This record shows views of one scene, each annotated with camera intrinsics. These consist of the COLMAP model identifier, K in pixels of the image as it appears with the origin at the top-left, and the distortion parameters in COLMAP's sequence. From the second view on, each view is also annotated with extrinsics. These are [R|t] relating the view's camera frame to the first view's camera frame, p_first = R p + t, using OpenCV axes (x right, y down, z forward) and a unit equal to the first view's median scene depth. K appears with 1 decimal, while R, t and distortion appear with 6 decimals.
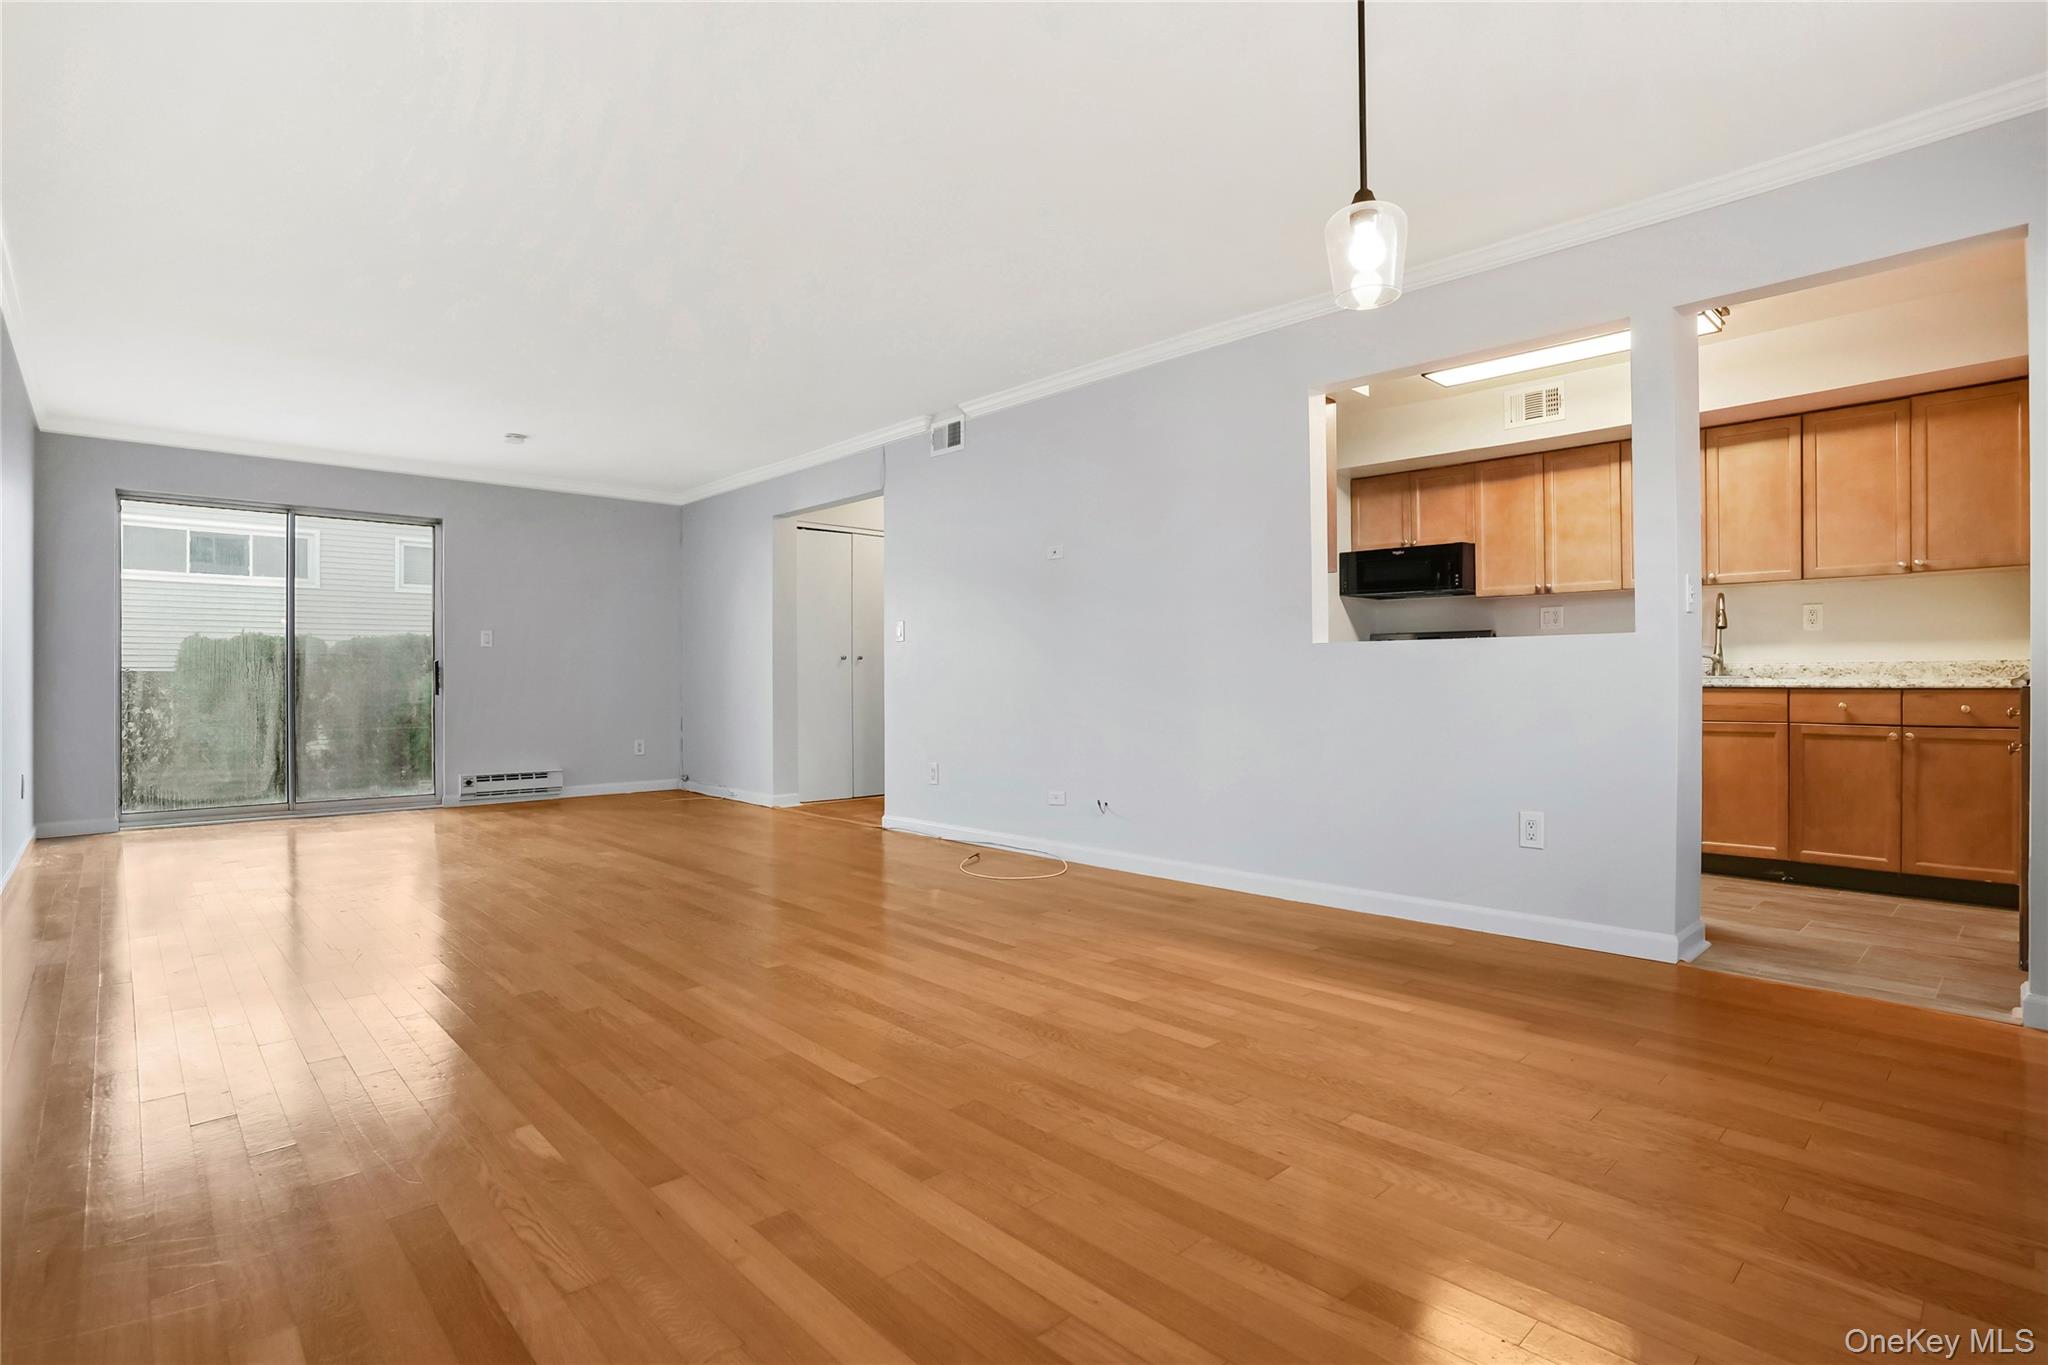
lens RADIAL K [[1000.1, 0, 1033.9], [0, 1000.1, 679.8], [0, 0, 1]] dist [-0.068280, 0.033186]
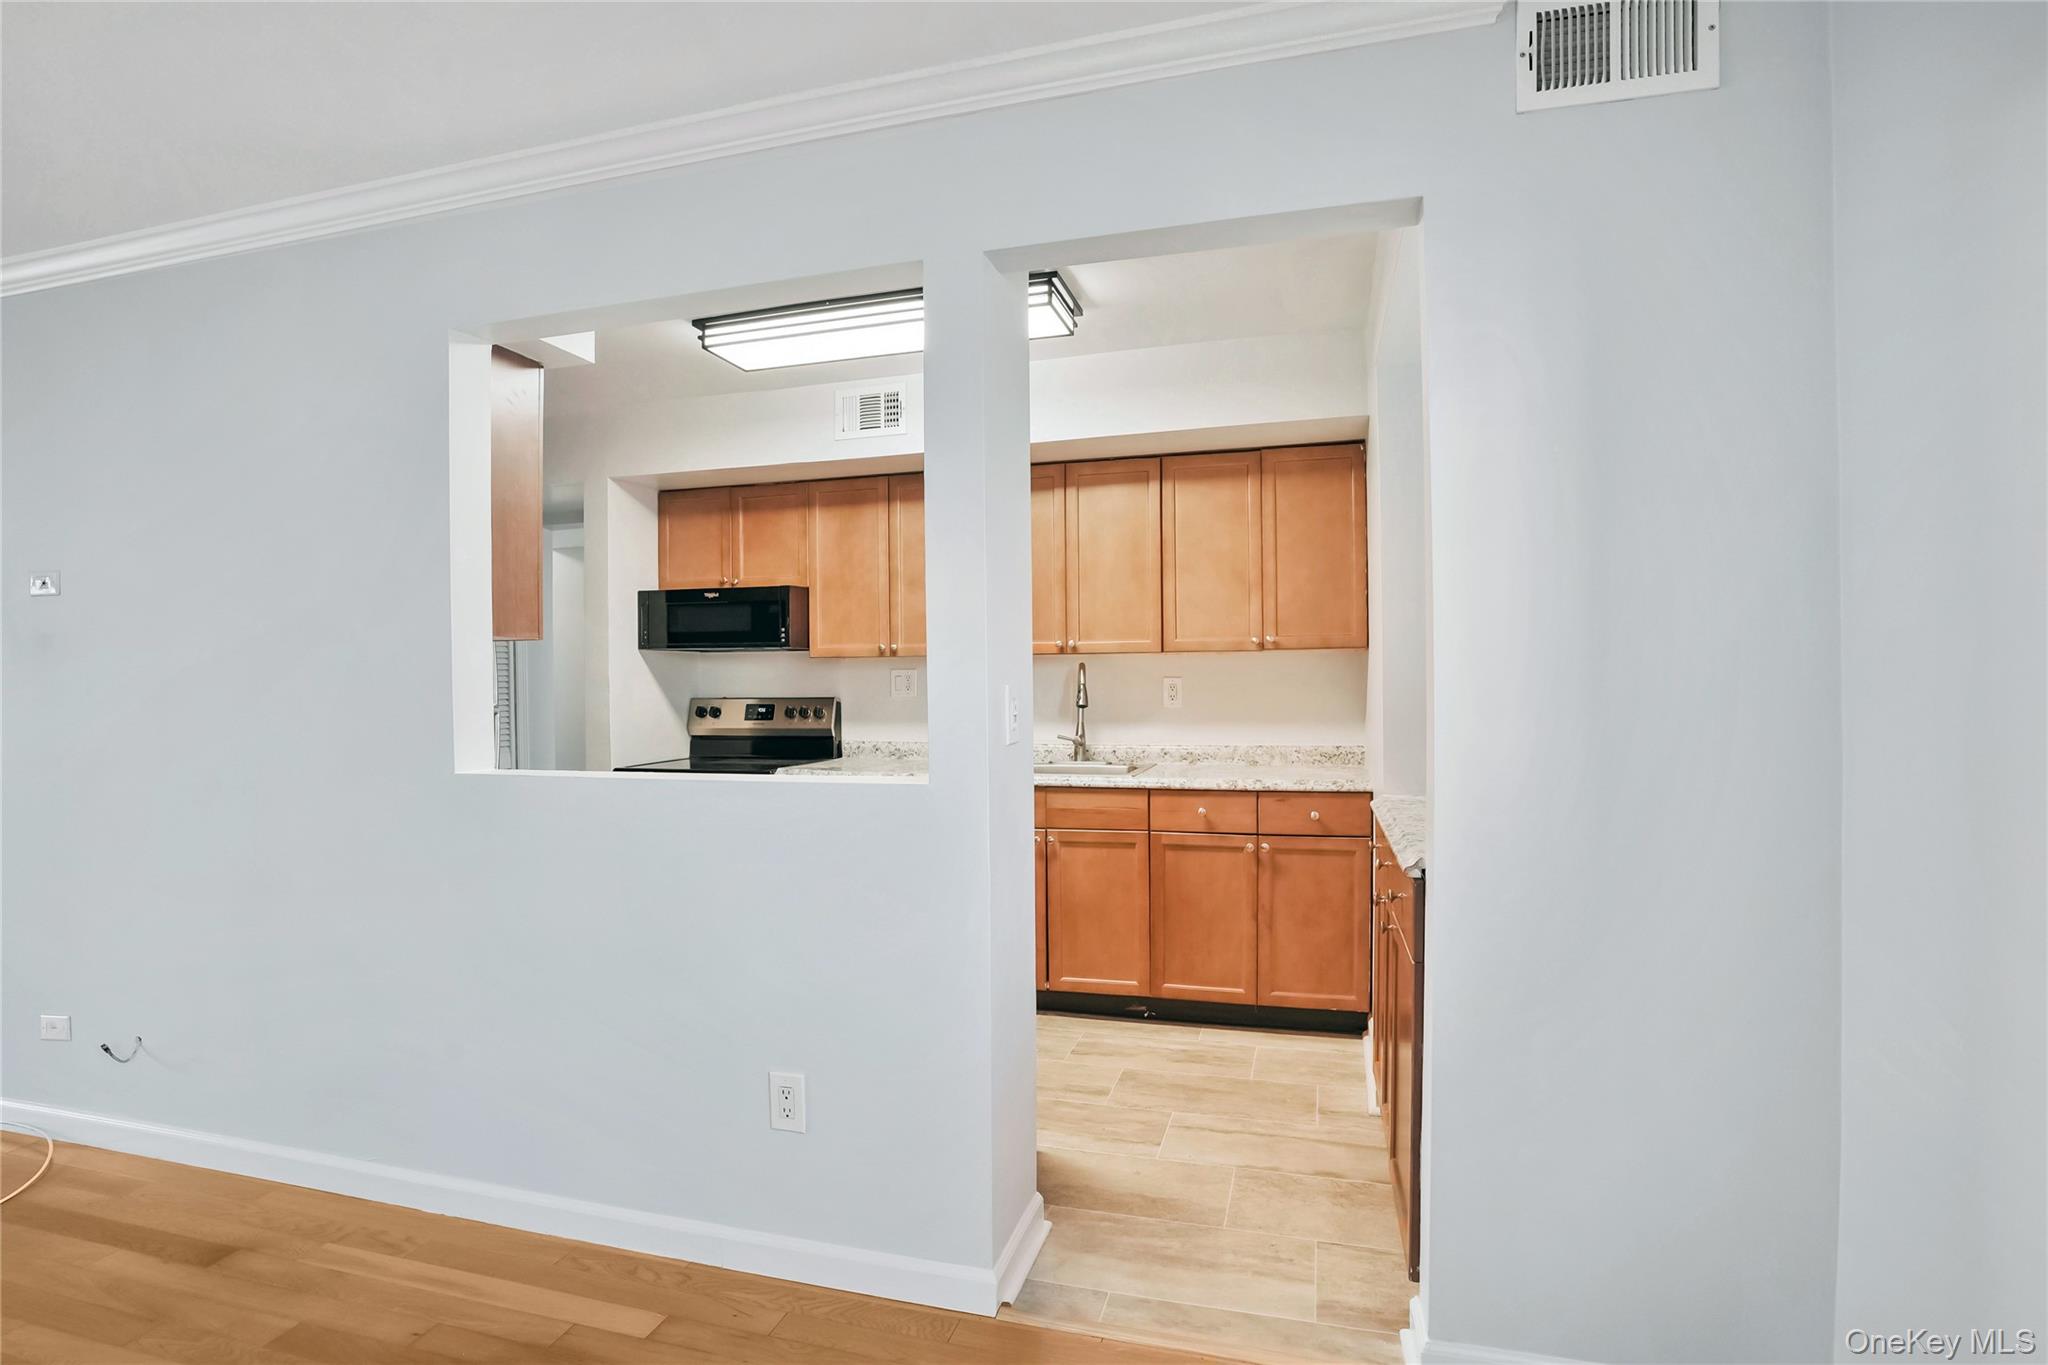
lens RADIAL K [[996.3, 0, 1031.1], [0, 996.3, 693.8], [0, 0, 1]] dist [-0.089882, 0.040593]
pose [[0.860967, -0.012207, 0.508515, 0.266163], [0.008519, 0.999918, 0.009580, -0.080148], [-0.508590, -0.003916, 0.861000, 0.328608]]
